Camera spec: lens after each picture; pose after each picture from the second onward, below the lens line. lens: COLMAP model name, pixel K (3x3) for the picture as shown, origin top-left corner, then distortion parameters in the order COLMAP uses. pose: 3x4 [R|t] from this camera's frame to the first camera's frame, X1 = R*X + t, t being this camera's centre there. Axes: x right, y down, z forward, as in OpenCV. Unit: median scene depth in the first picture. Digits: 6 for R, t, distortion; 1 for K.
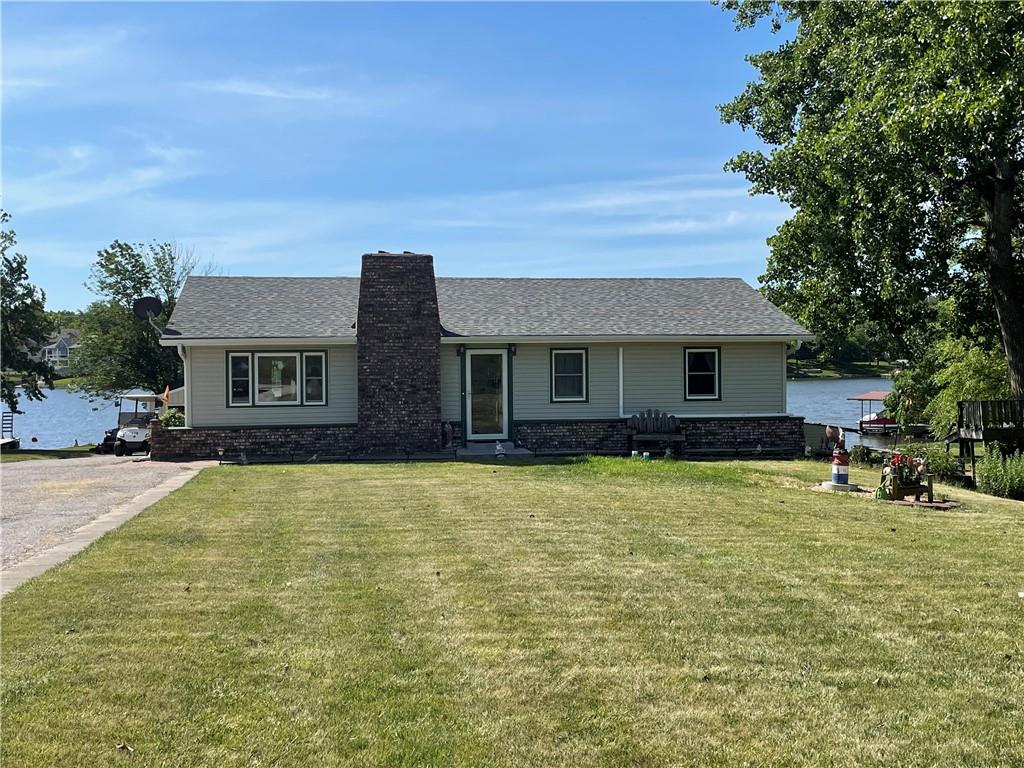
lens RADIAL K [[1180.1, 0, 512.0], [0, 1180.1, 384.0], [0, 0, 1]] dist [0.151959, 0.025642]
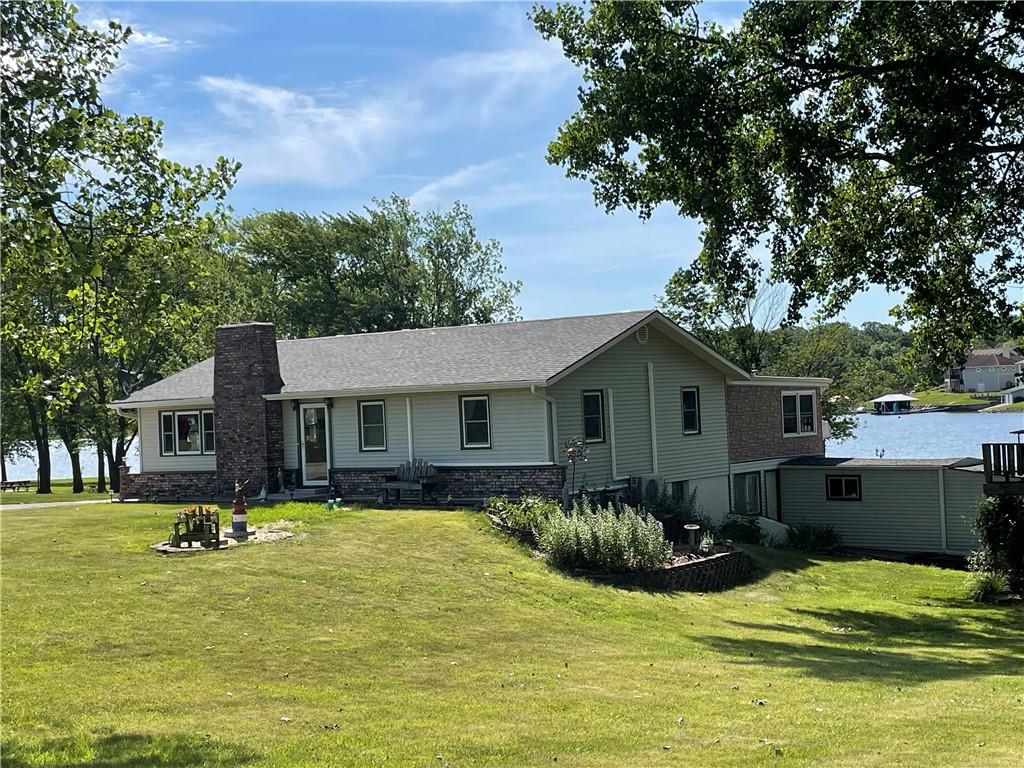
lens RADIAL K [[1469.1, 0, 512.0], [0, 1469.1, 384.0], [0, 0, 1]] dist [0.006942, 0.006279]
pose [[0.721624, -0.032835, -0.691506, 1.054890], [0.025305, 0.999458, -0.021050, -0.013981], [0.691822, -0.002309, 0.722064, 0.140429]]
